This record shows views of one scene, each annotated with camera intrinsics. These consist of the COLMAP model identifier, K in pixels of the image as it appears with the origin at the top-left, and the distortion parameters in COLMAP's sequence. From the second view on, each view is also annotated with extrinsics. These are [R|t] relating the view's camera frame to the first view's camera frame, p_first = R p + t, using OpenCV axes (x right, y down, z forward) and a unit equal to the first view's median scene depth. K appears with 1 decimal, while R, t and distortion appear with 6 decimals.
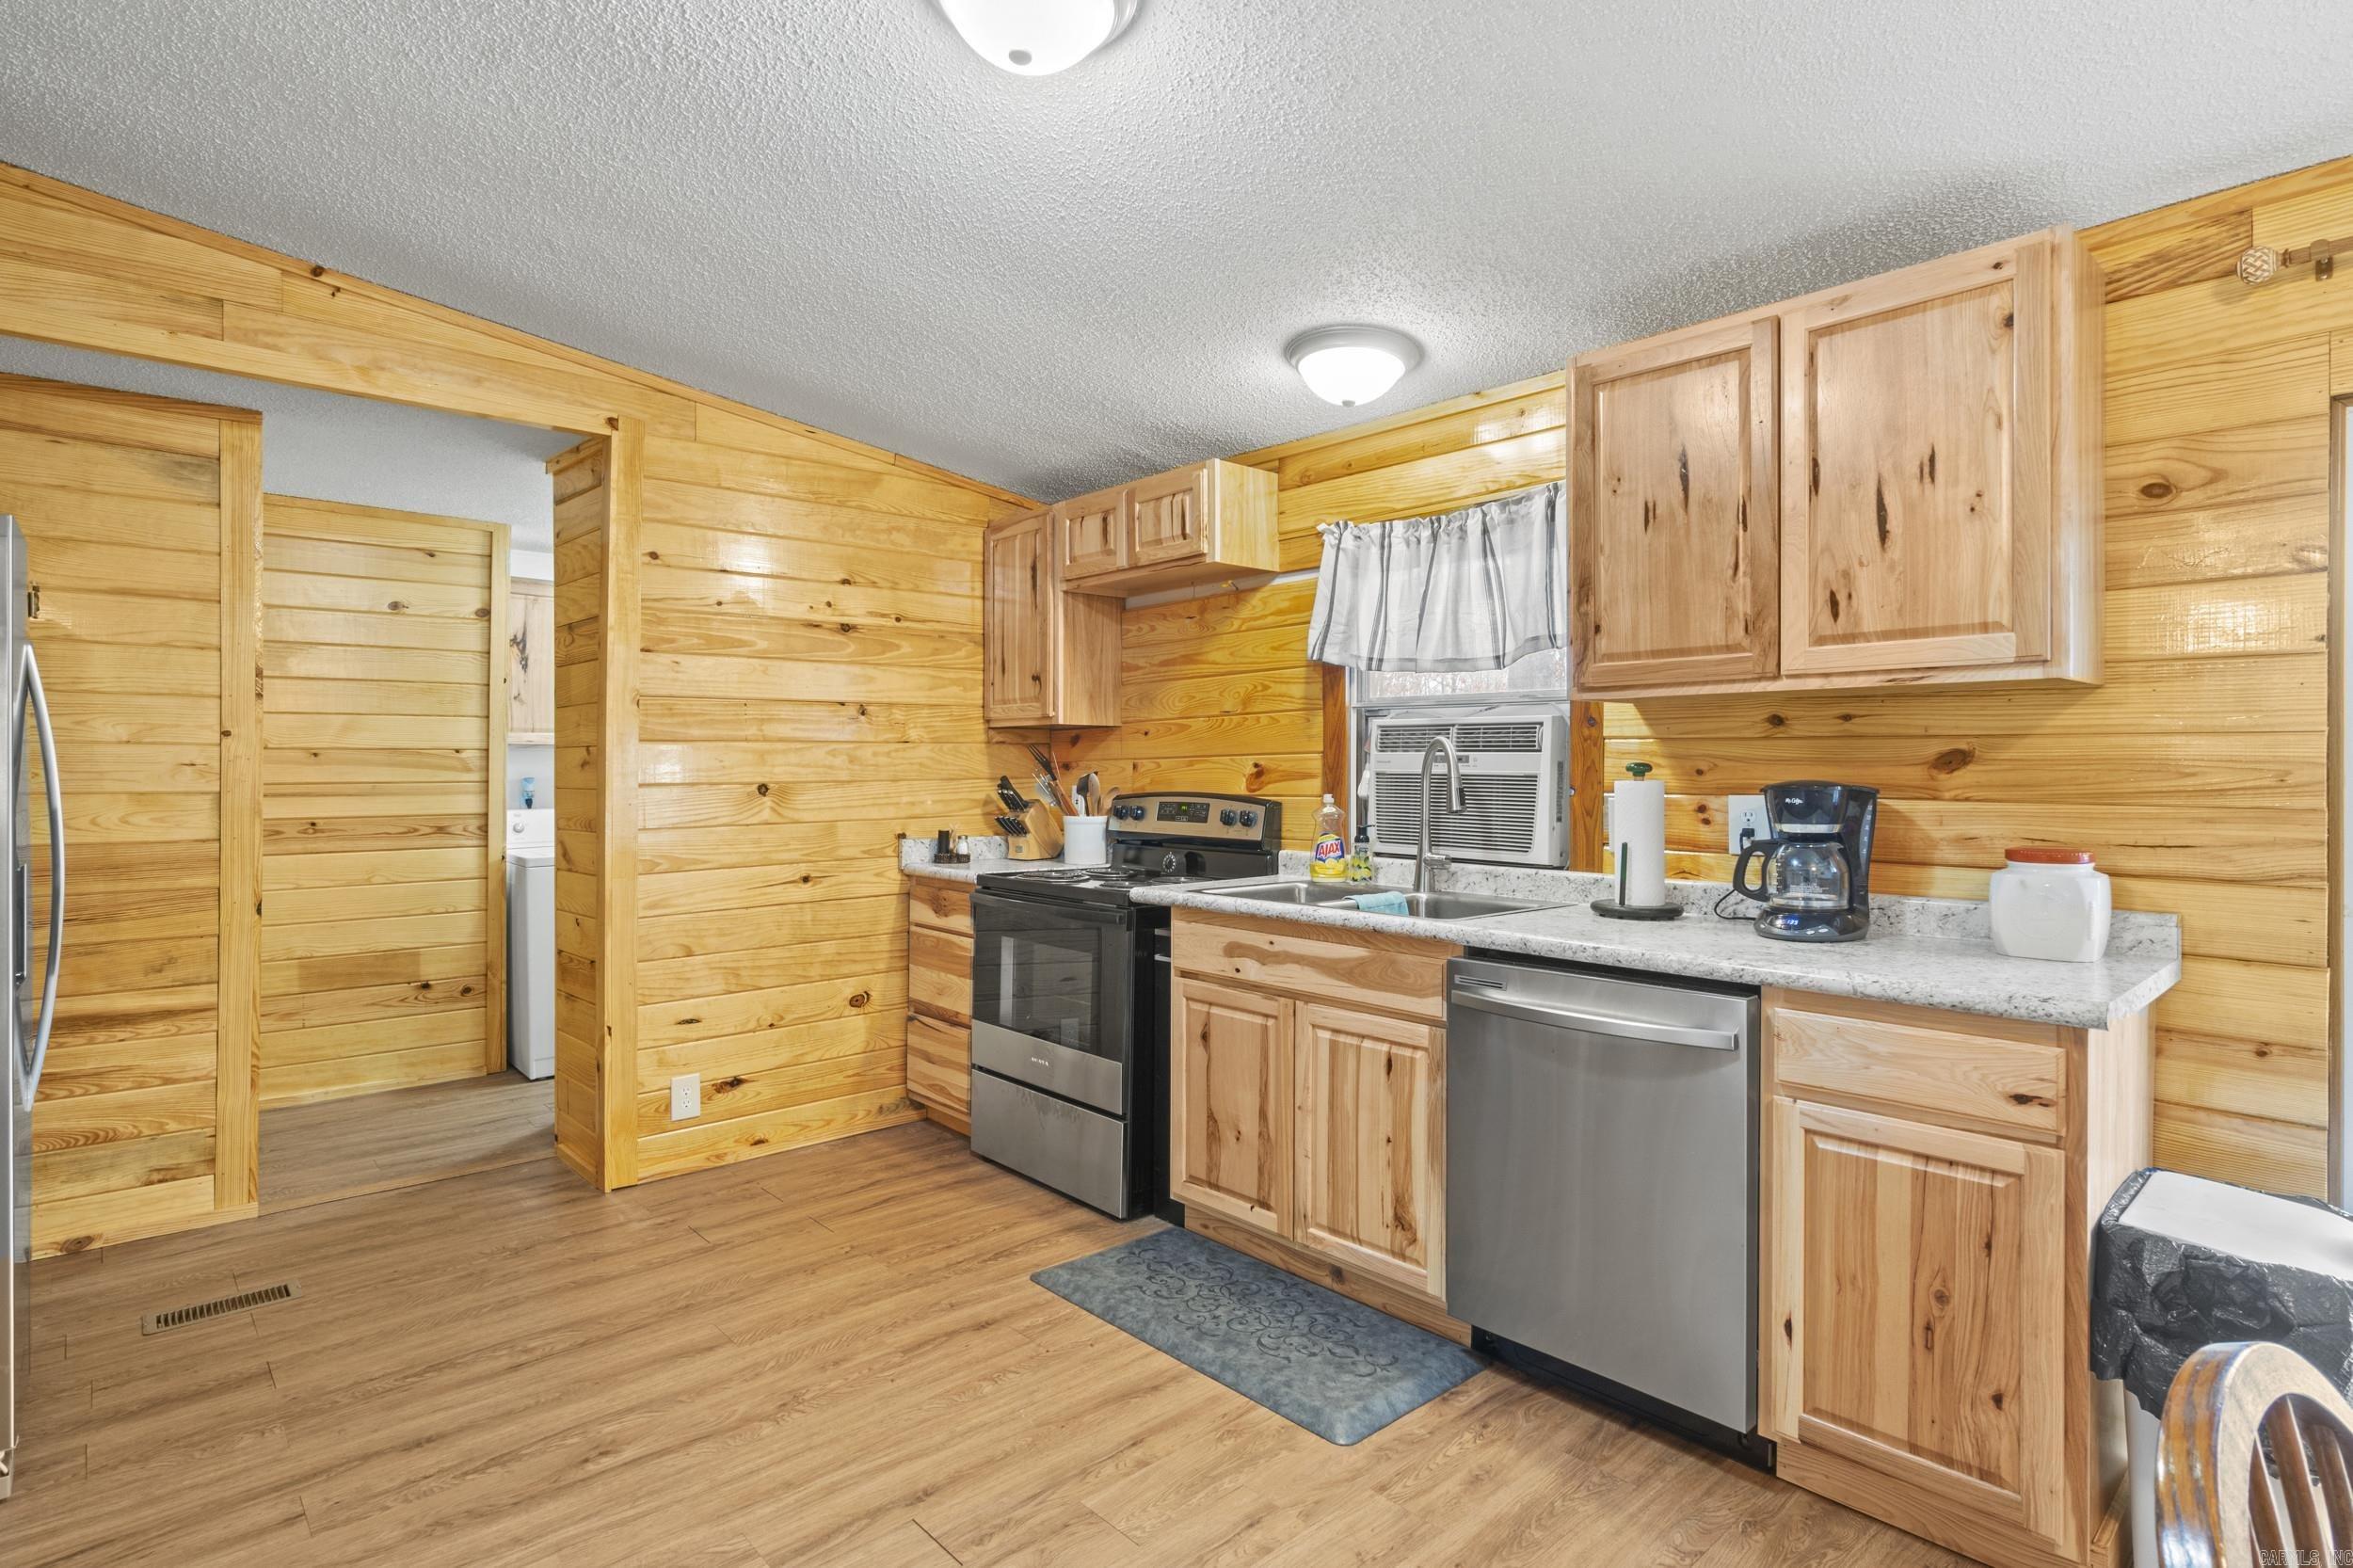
lens RADIAL K [[1196.5, 0, 1152.3], [0, 1196.5, 768.3], [0, 0, 1]] dist [-0.007578, 0.002466]
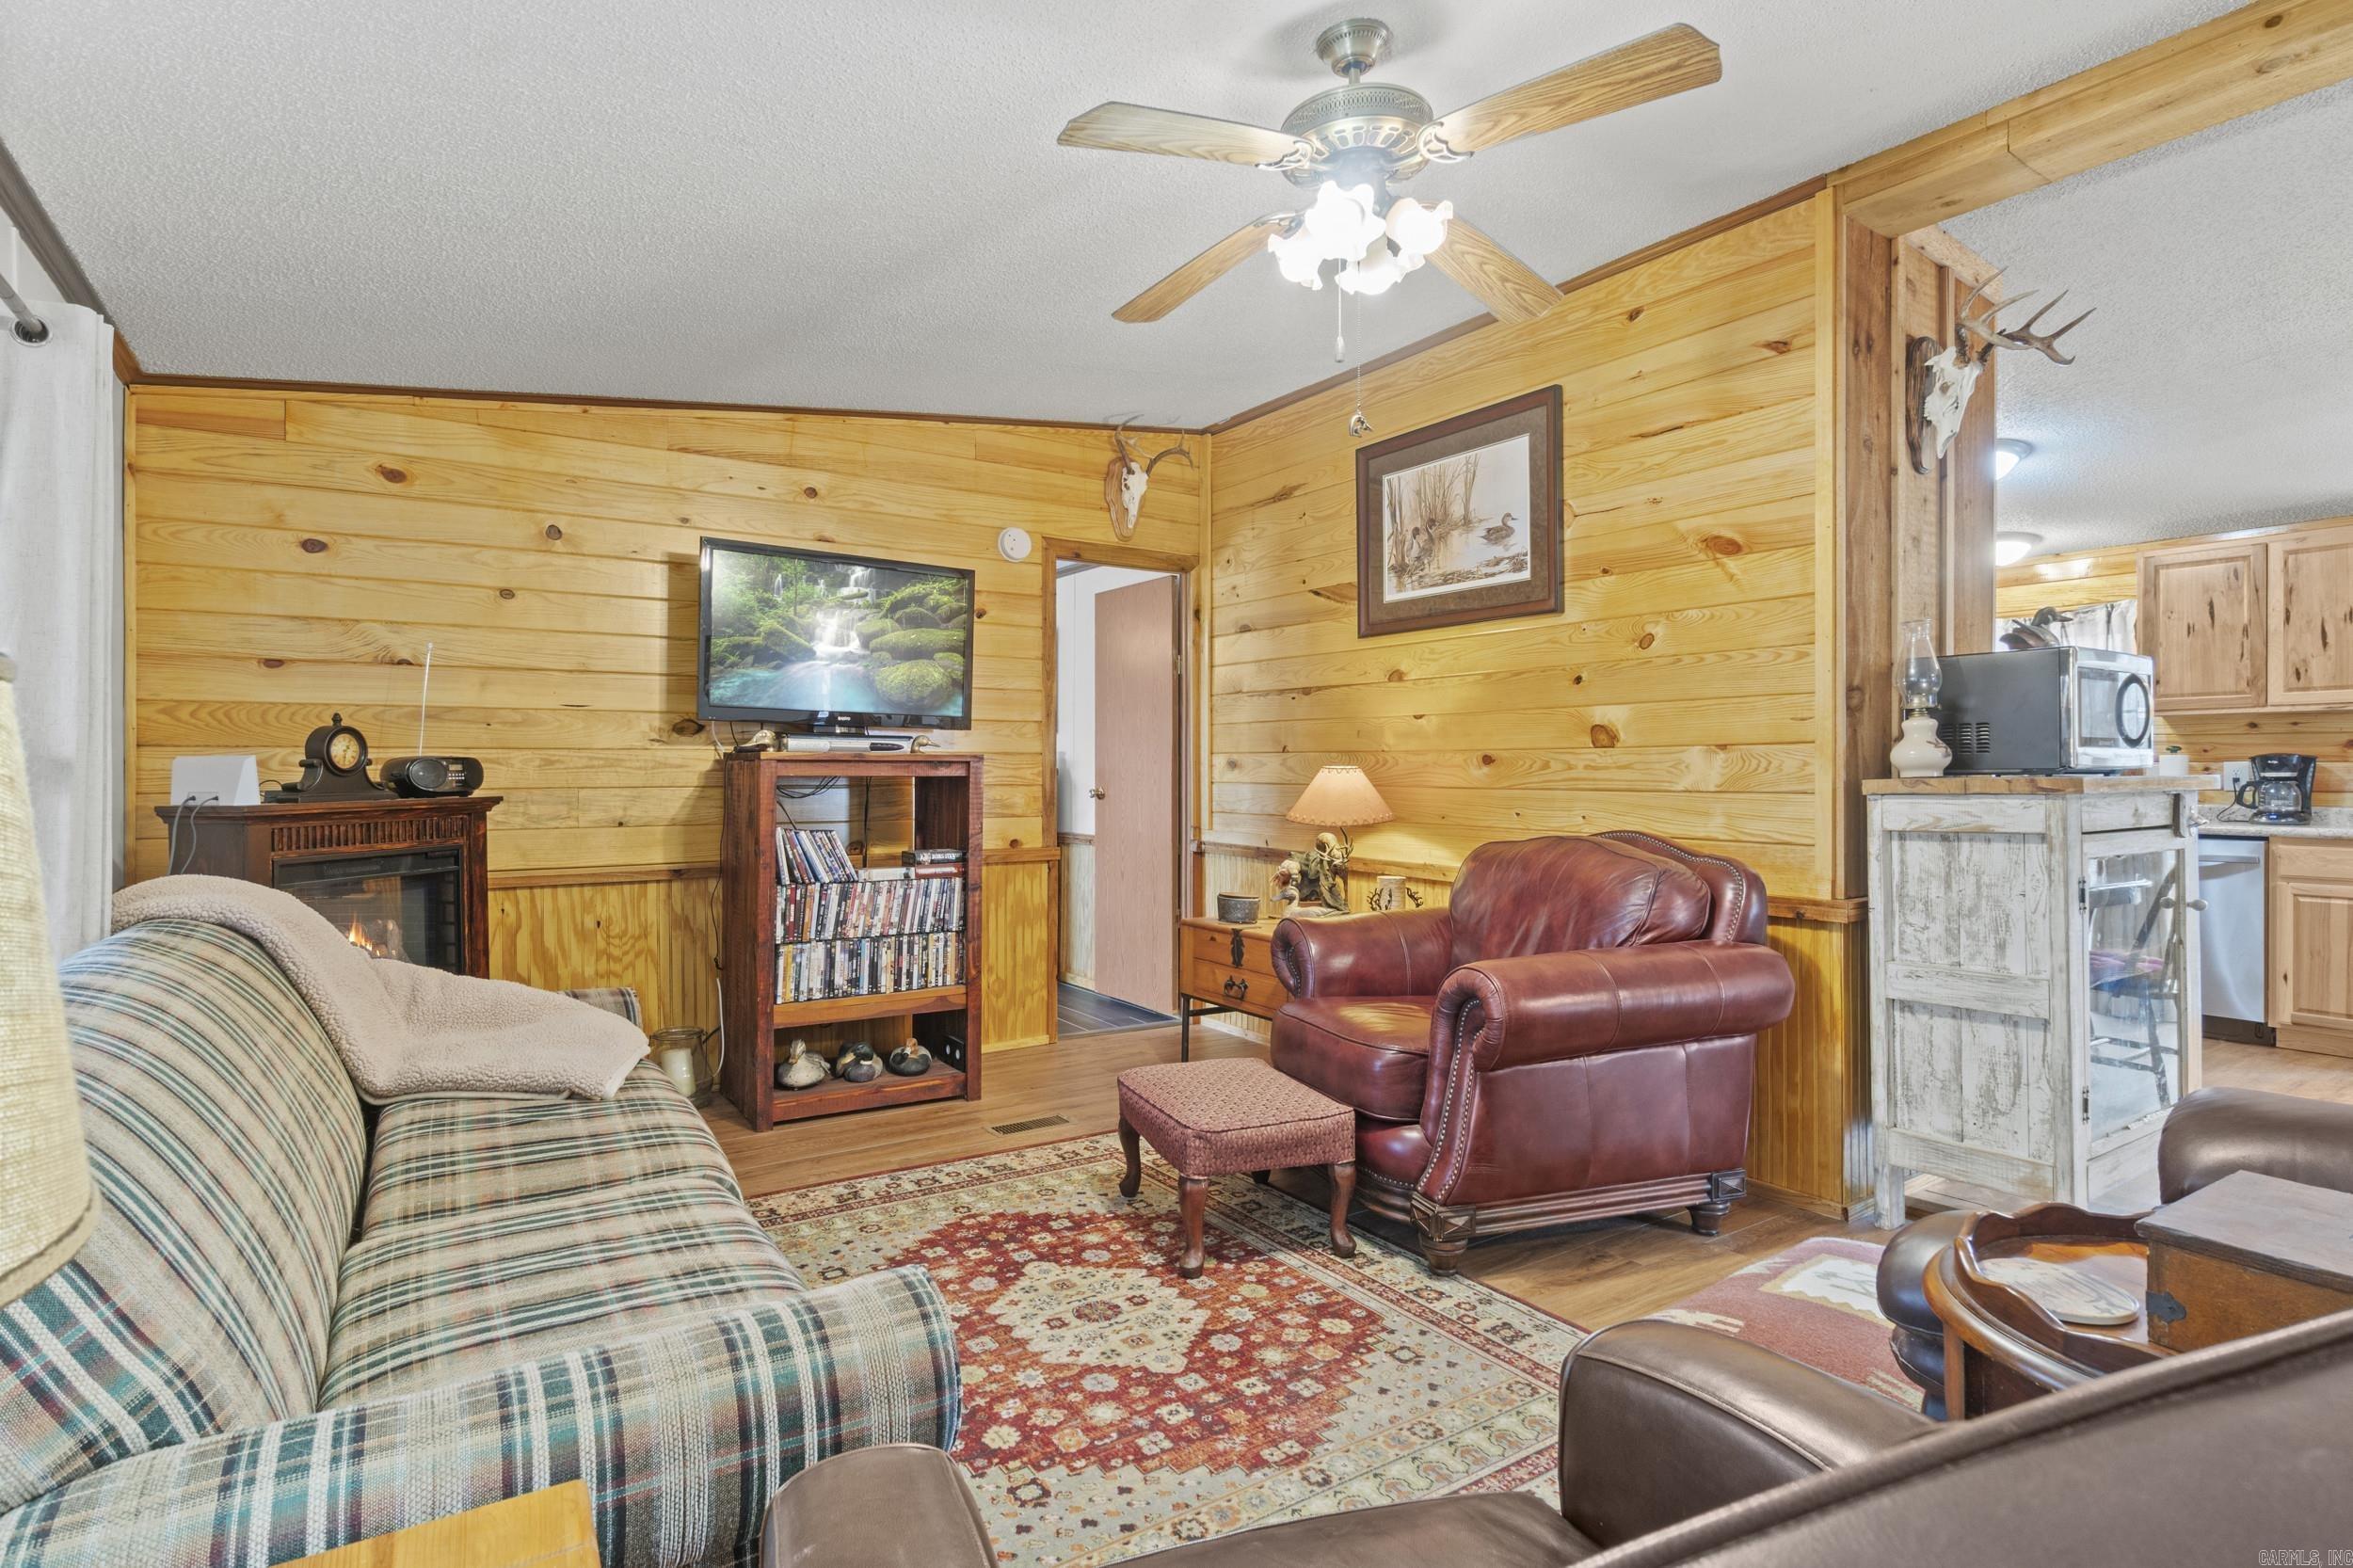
lens RADIAL K [[1196.5, 0, 1139.6], [0, 1196.5, 773.9], [0, 0, 1]] dist [-0.007578, 0.002466]
pose [[0.987953, -0.000425, -0.154755, -0.874762], [0.000406, 1.000000, -0.000153, 0.036006], [0.154755, 0.000088, 0.987953, -1.098716]]
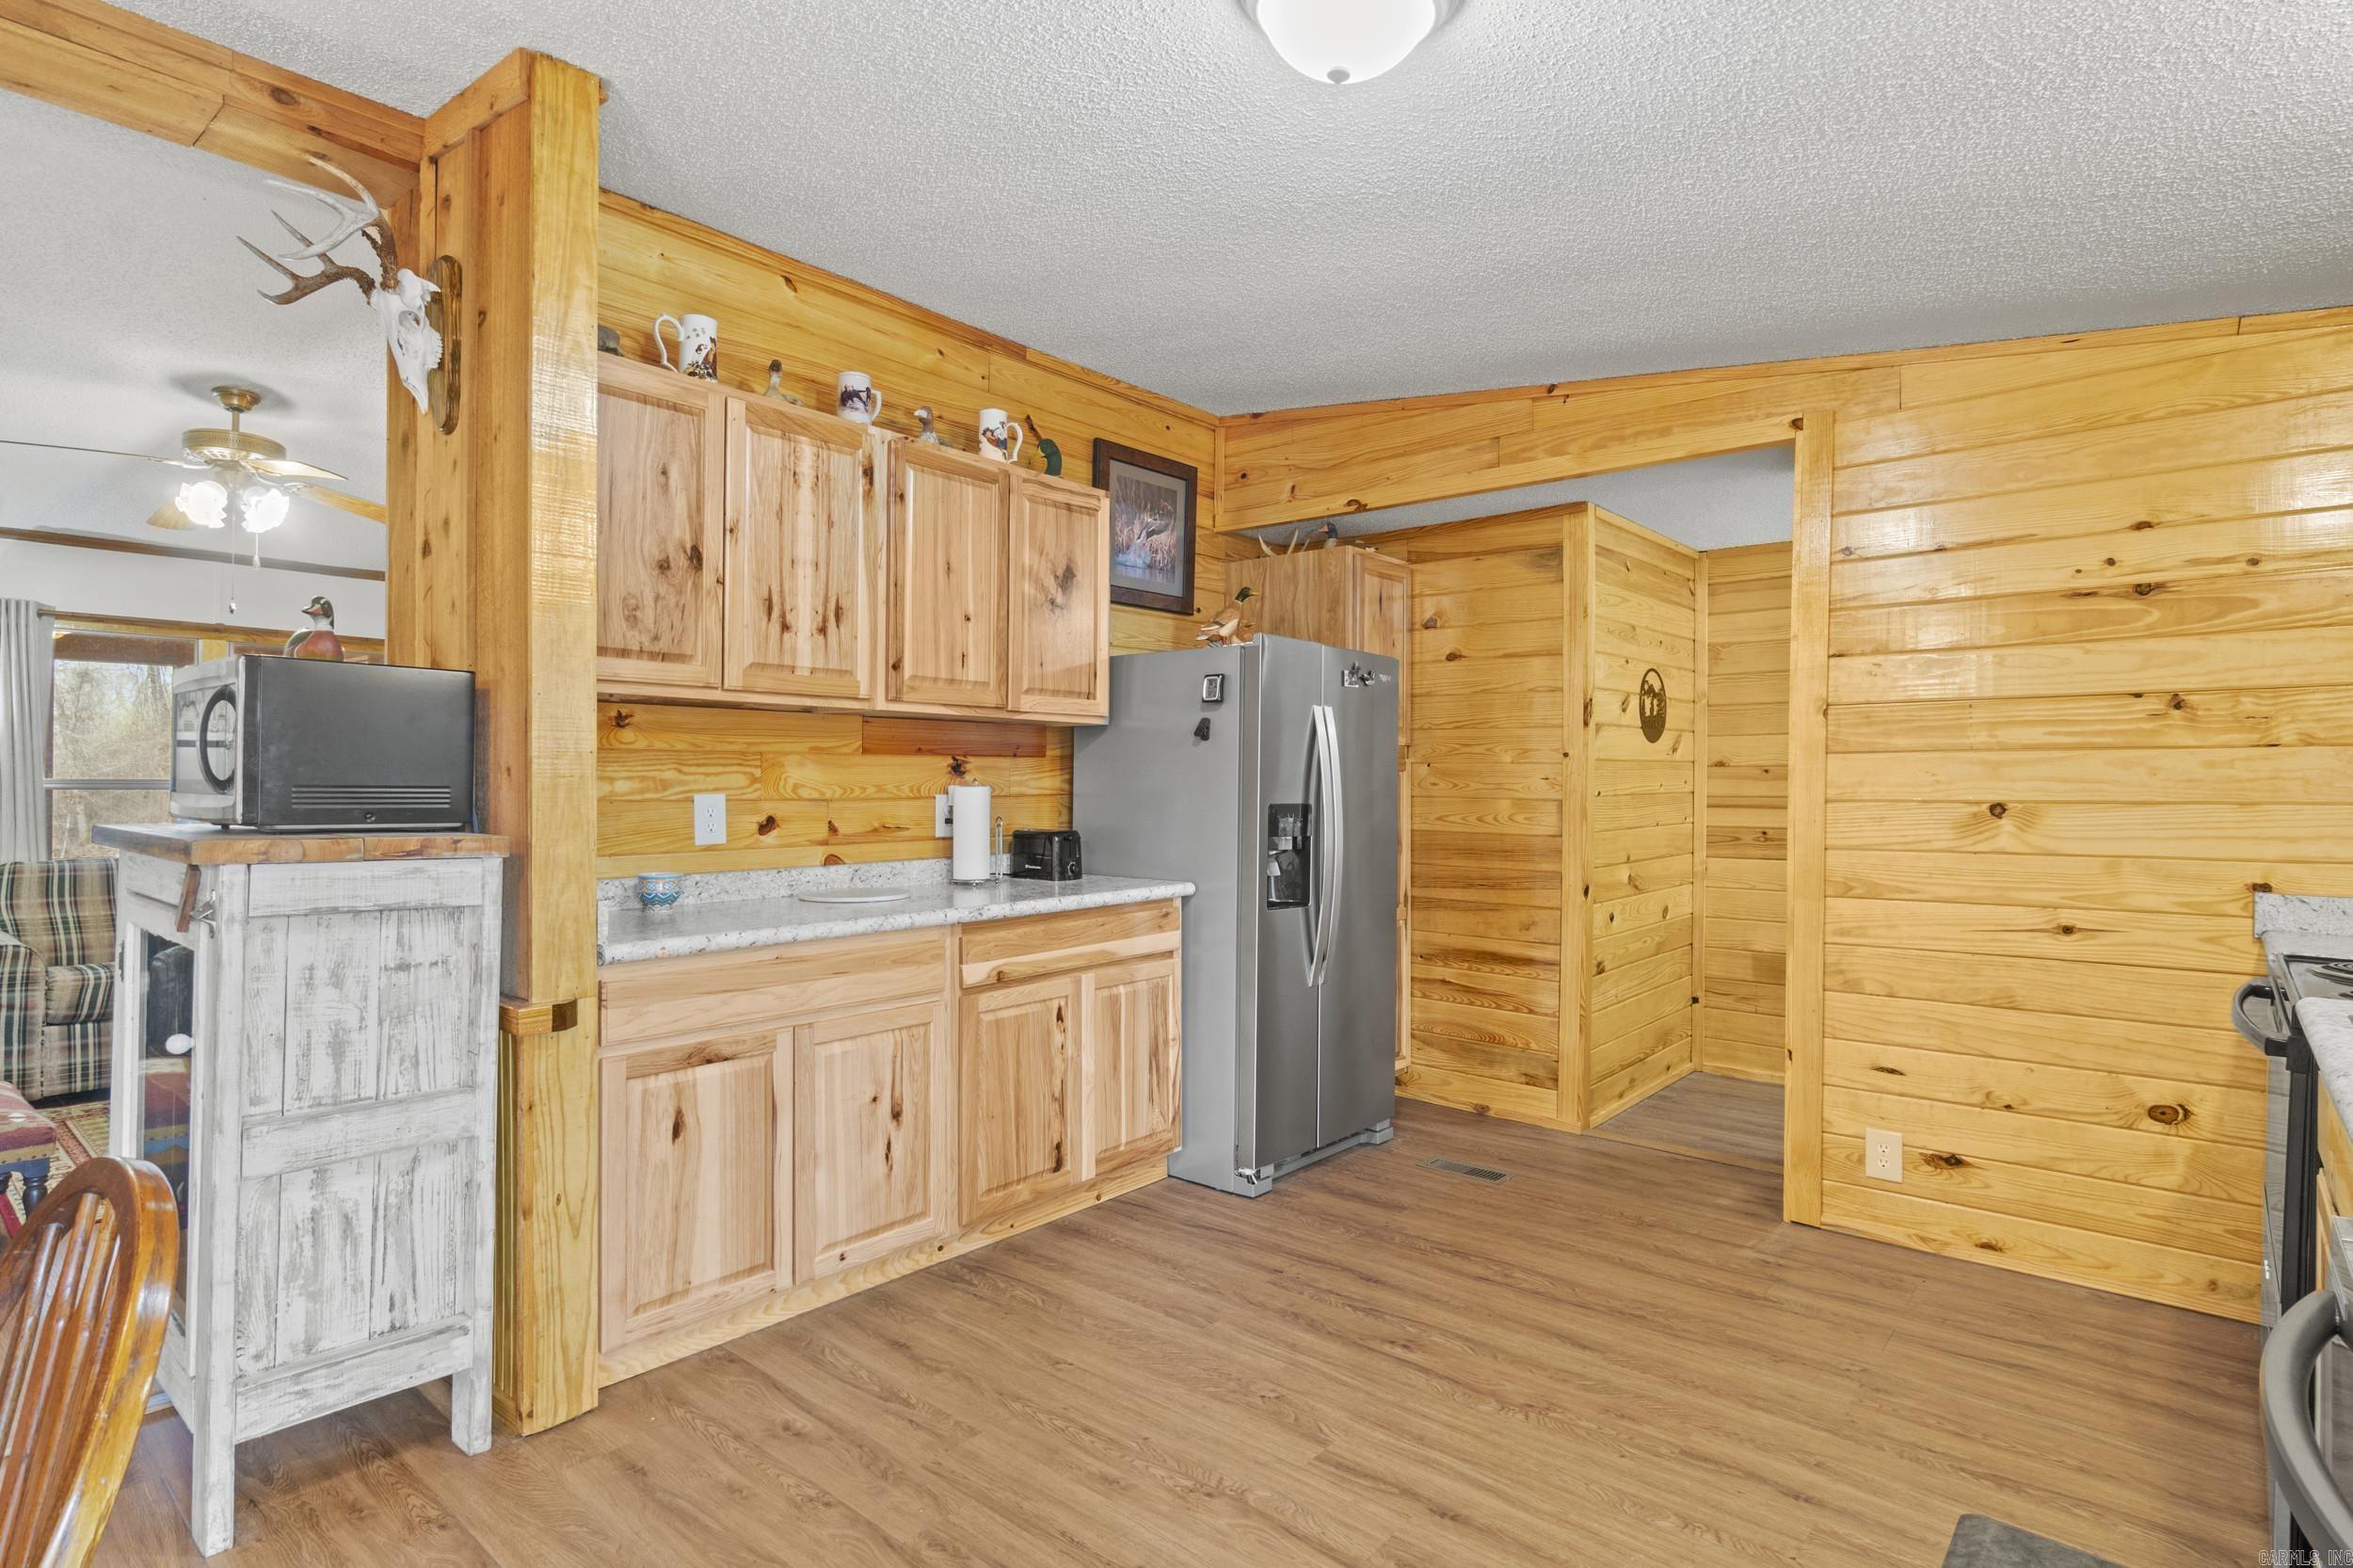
lens RADIAL K [[1196.5, 0, 1142.0], [0, 1196.5, 774.7], [0, 0, 1]] dist [-0.007578, 0.002466]
pose [[0.118310, -0.004981, -0.992964, 0.485316], [-0.007953, 0.999951, -0.005963, 0.003964], [0.992945, 0.008603, 0.118265, 0.401464]]
